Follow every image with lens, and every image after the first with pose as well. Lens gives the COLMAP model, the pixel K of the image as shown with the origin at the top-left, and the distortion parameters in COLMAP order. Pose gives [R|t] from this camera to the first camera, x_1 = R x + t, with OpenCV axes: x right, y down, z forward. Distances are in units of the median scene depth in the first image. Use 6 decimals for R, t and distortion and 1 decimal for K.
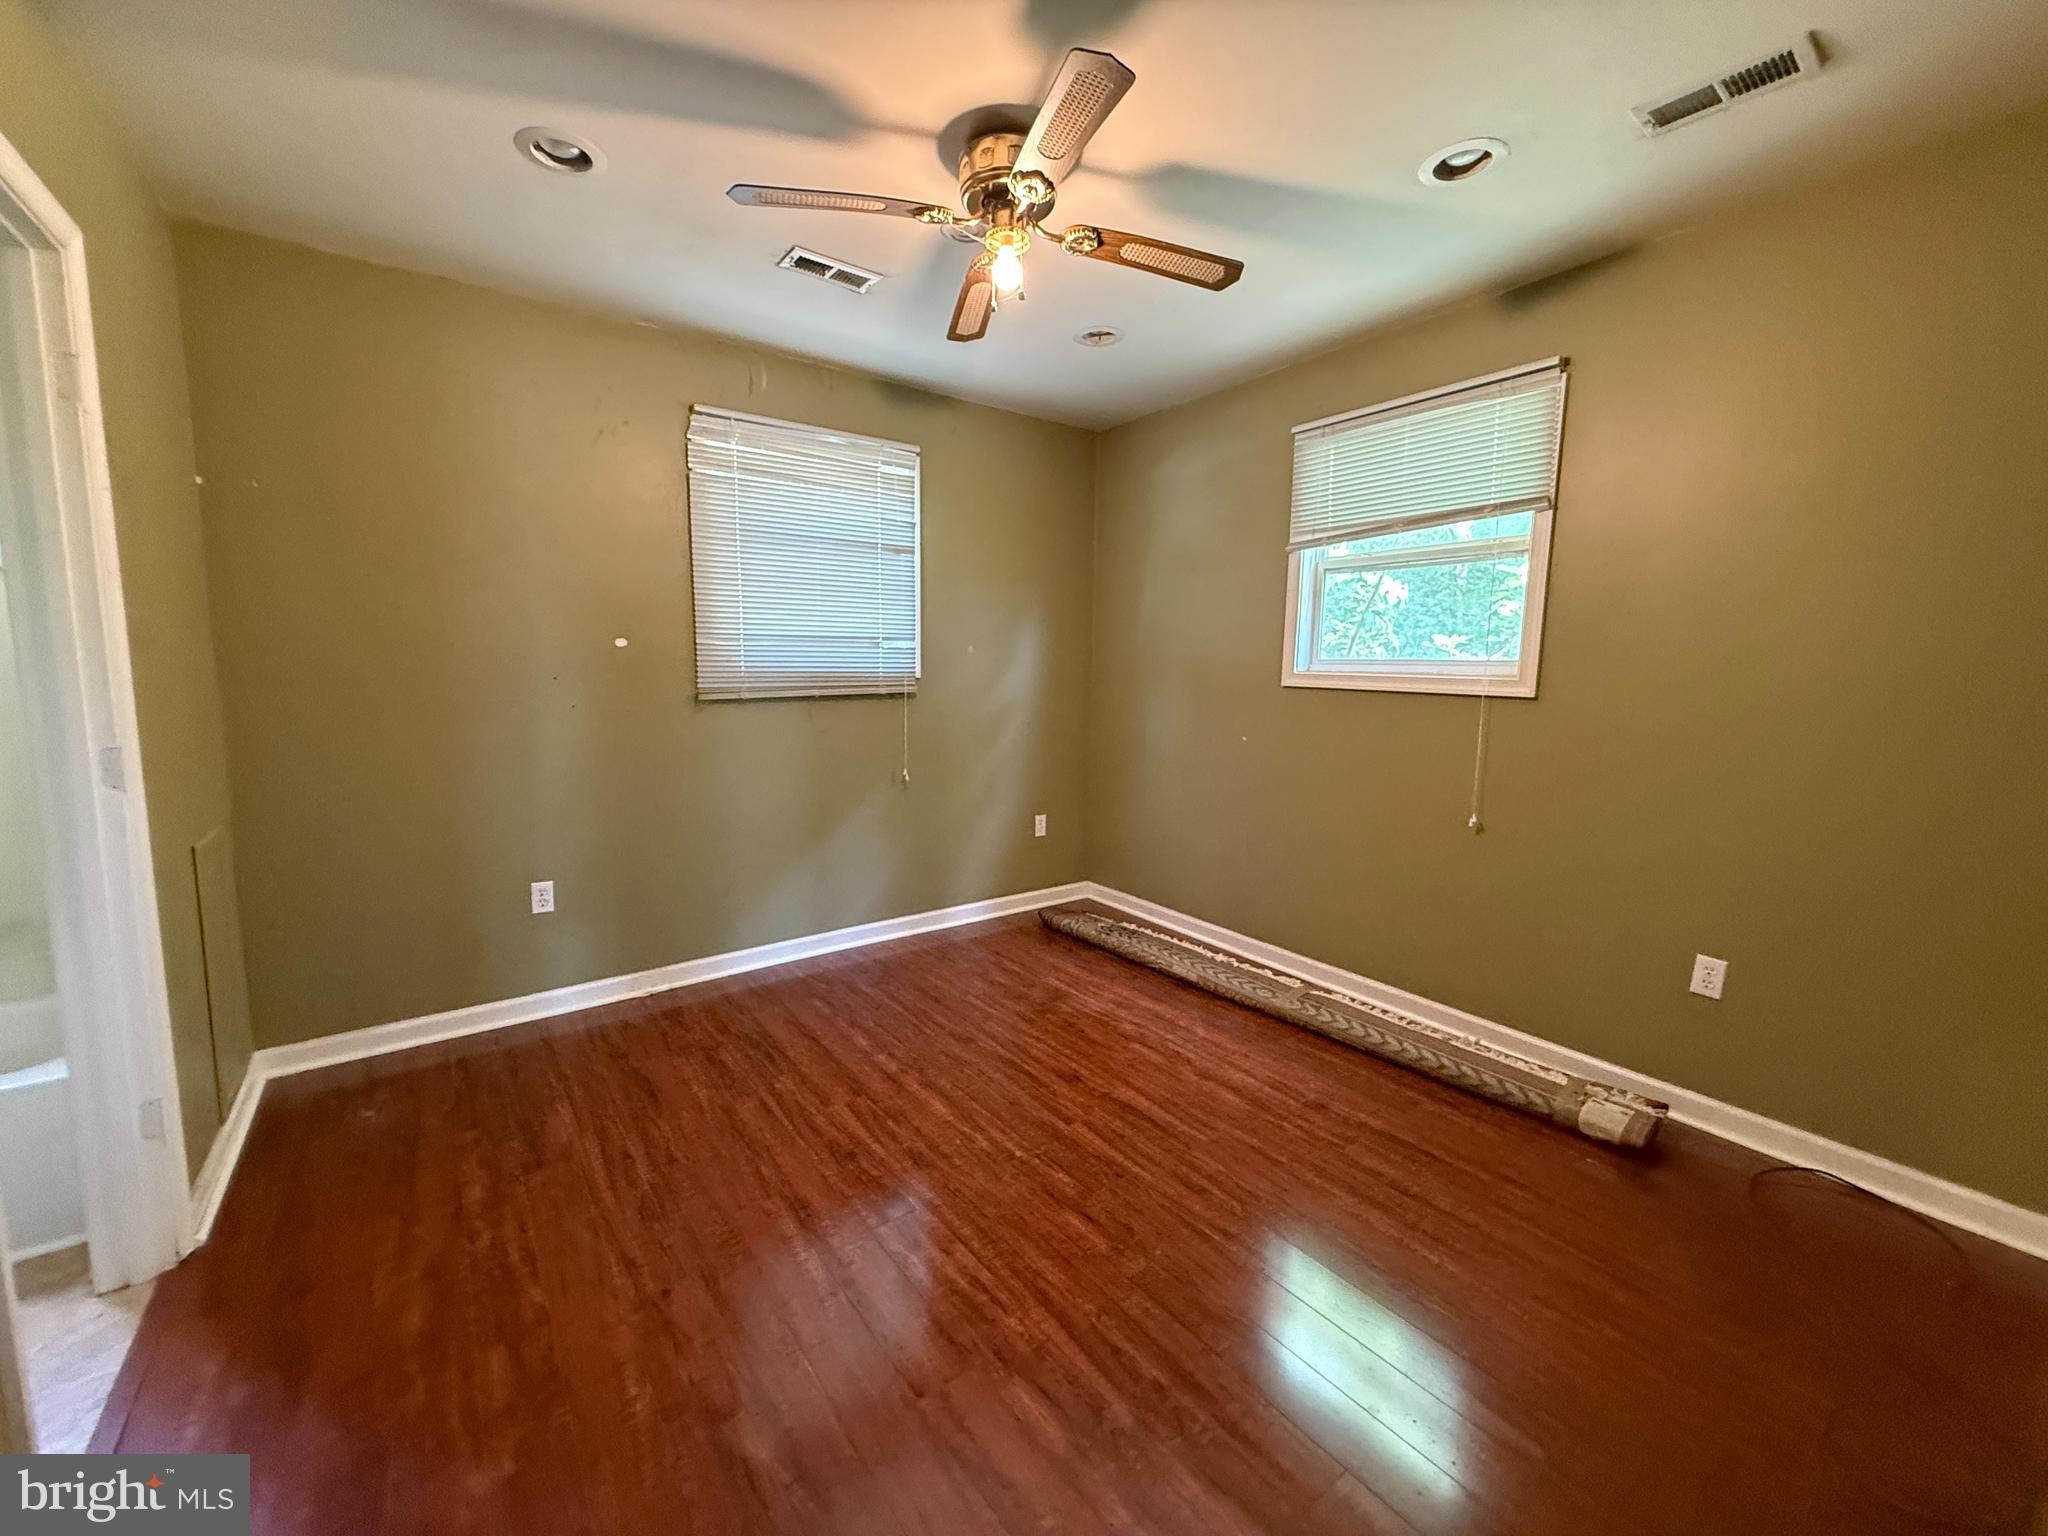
lens RADIAL K [[816.7, 0, 1019.2], [0, 816.7, 767.7], [0, 0, 1]] dist [-0.000854, -0.000312]
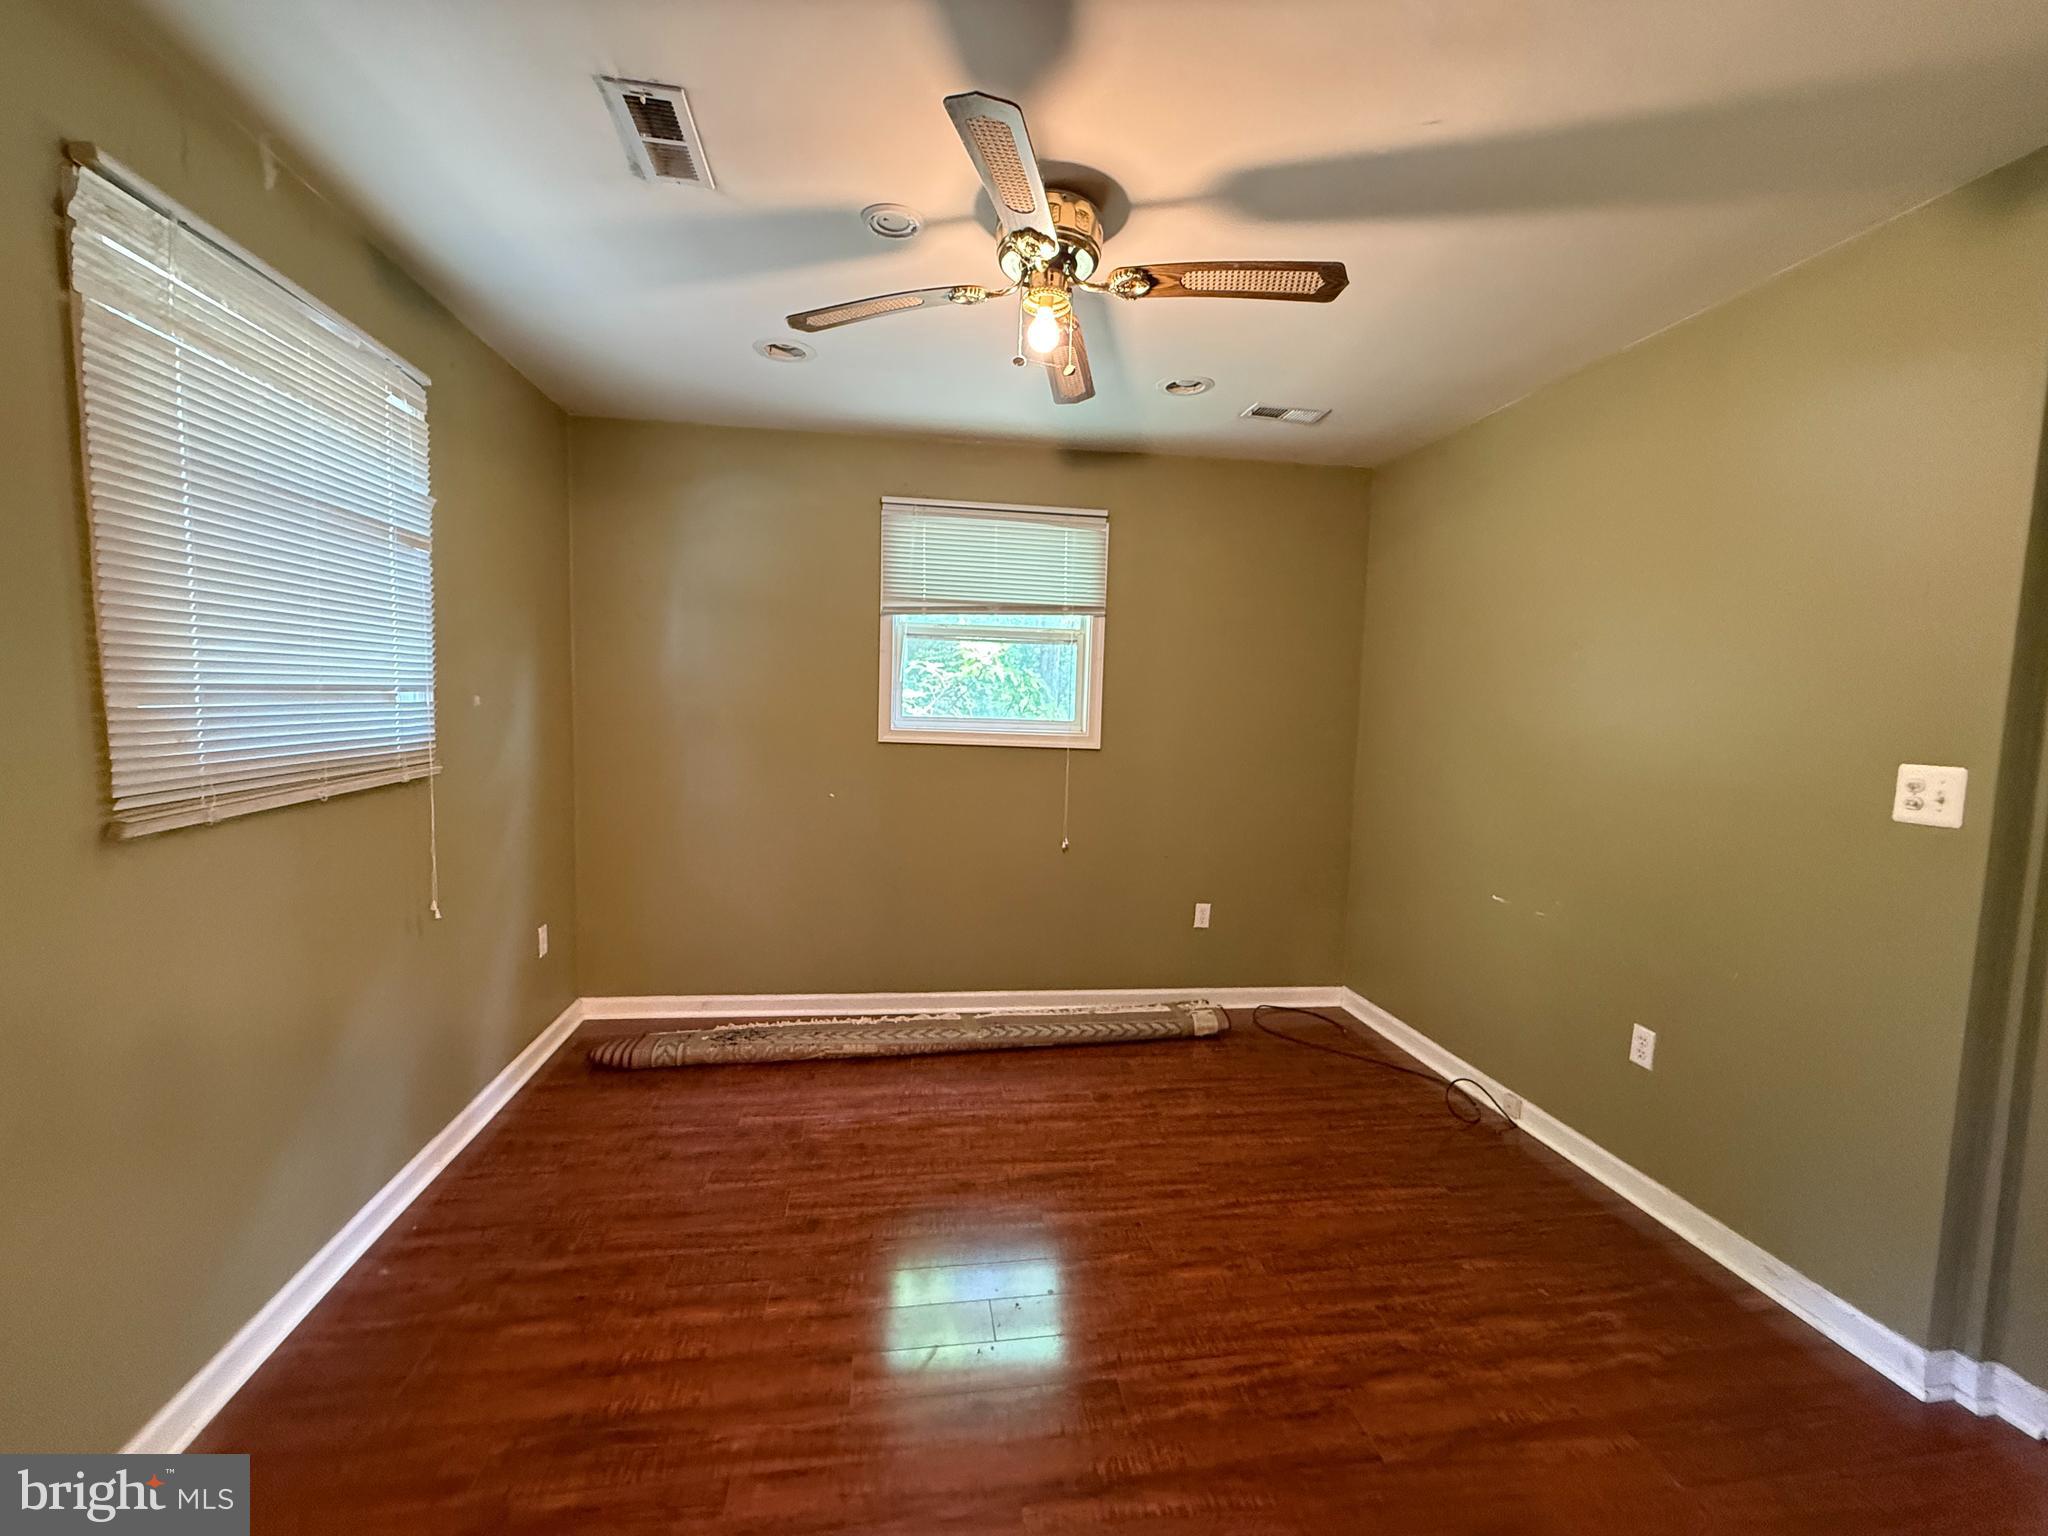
lens RADIAL K [[816.7, 0, 1019.2], [0, 816.7, 767.7], [0, 0, 1]] dist [-0.000854, -0.000312]
pose [[0.465916, -0.071163, 0.881963, -0.616215], [0.087727, 0.995565, 0.033986, -0.105341], [-0.880470, 0.061537, 0.470092, 0.433340]]
